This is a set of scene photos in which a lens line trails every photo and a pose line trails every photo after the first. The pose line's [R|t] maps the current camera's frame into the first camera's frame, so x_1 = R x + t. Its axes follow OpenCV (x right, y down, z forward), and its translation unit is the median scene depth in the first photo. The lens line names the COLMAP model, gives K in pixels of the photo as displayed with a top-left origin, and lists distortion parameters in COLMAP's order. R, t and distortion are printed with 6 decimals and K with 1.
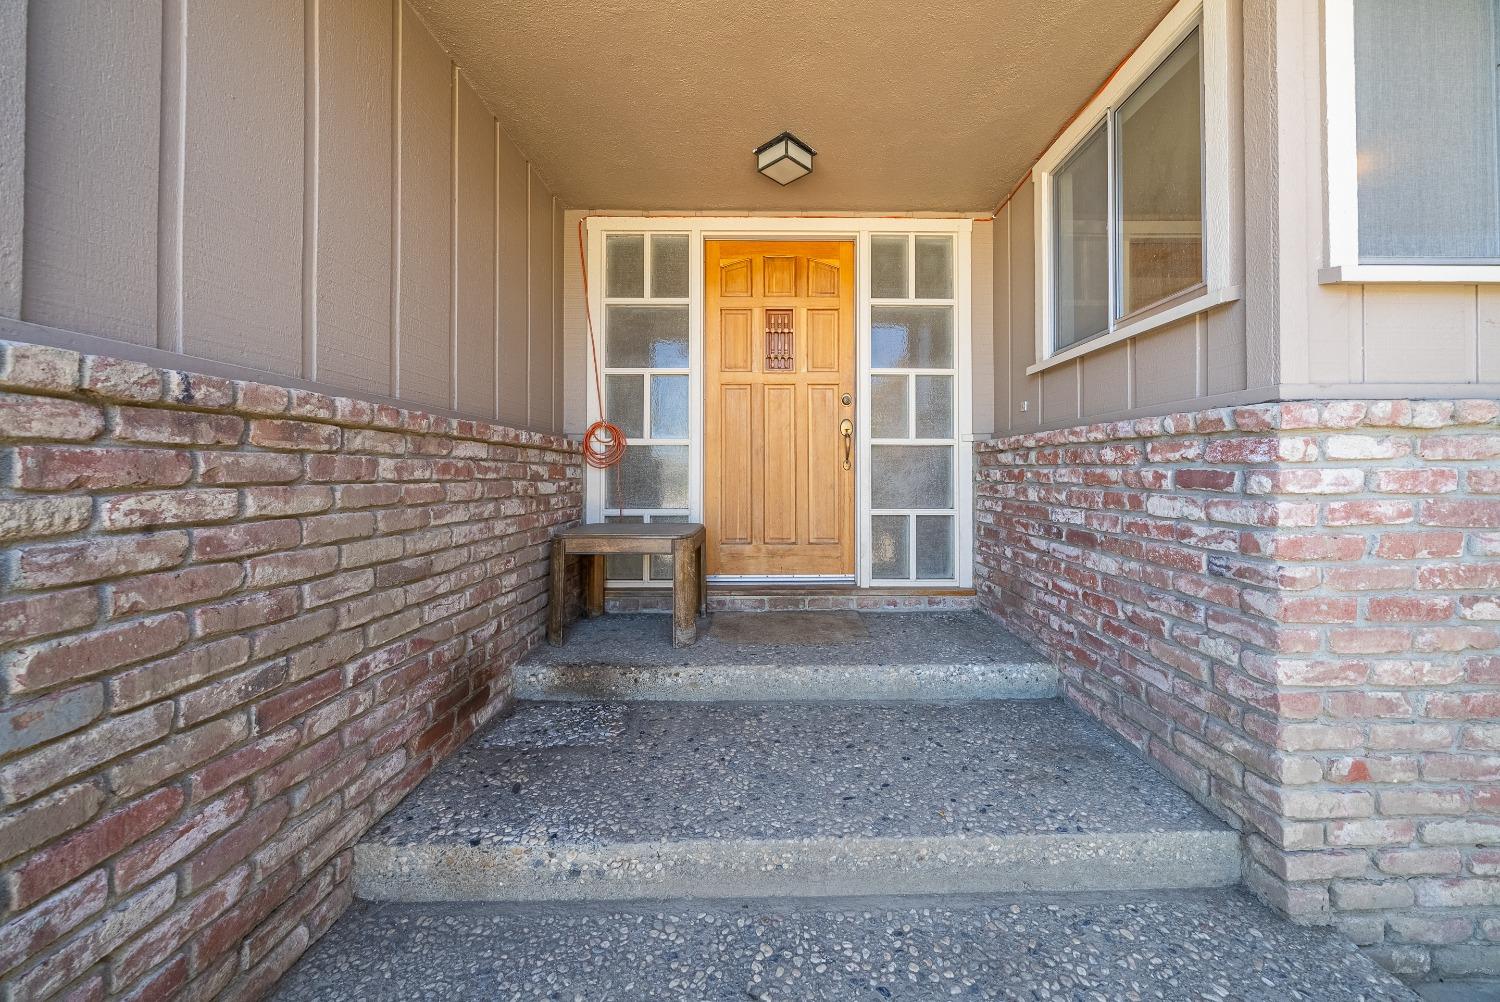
lens RADIAL K [[521.6, 0, 774.4], [0, 521.6, 467.9], [0, 0, 1]] dist [-0.002821, -0.000385]
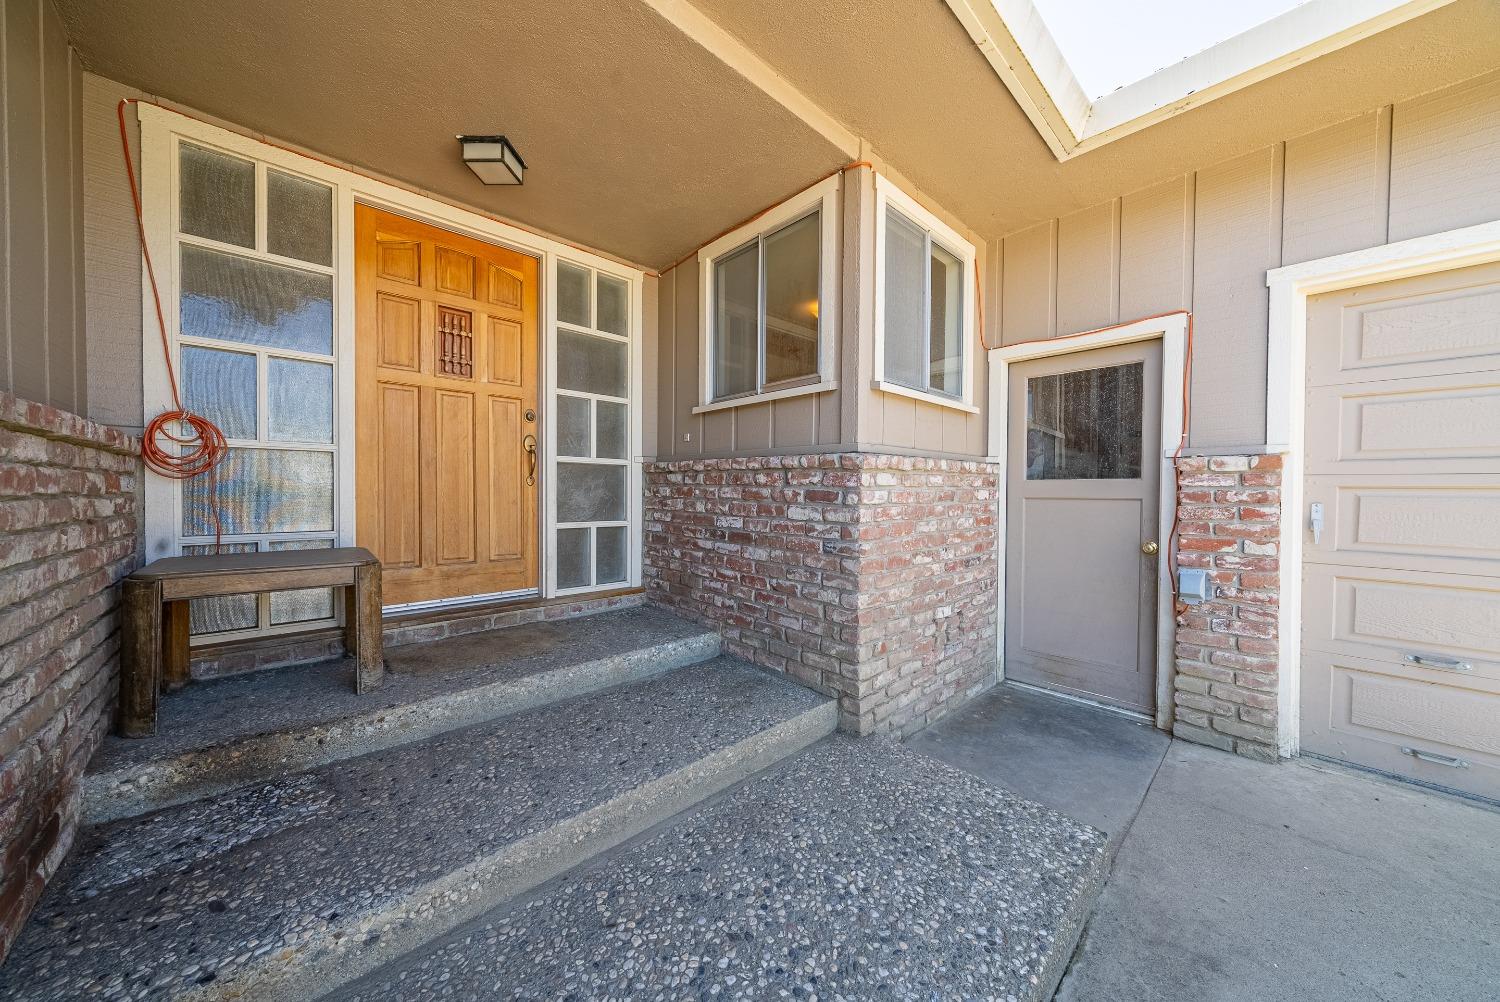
lens RADIAL K [[521.6, 0, 744.6], [0, 521.6, 497.1], [0, 0, 1]] dist [-0.002821, -0.000385]
pose [[0.737207, -0.001415, 0.675666, -0.341167], [-0.018307, 0.999589, 0.022067, -0.004875], [-0.675419, -0.028637, 0.736878, -0.038635]]
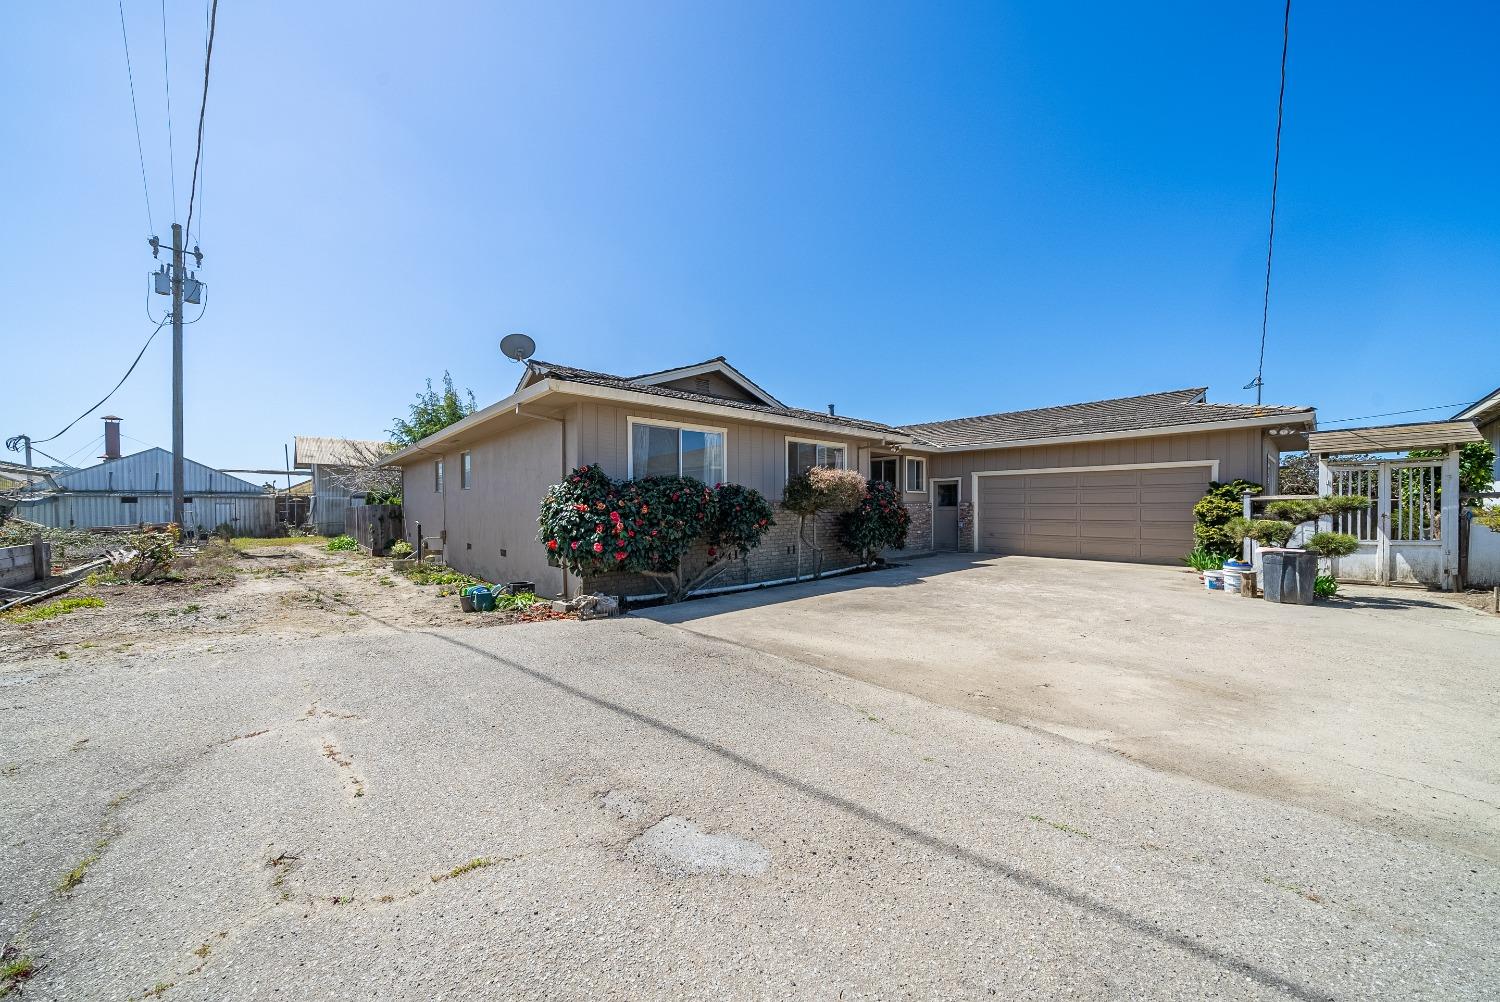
lens RADIAL K [[521.6, 0, 751.0], [0, 521.6, 513.3], [0, 0, 1]] dist [-0.002821, -0.000385]
pose [[0.744863, -0.007696, 0.667173, -5.369485], [-0.001575, 0.999910, 0.013291, -0.036238], [-0.667215, -0.010951, 0.744784, -3.082344]]
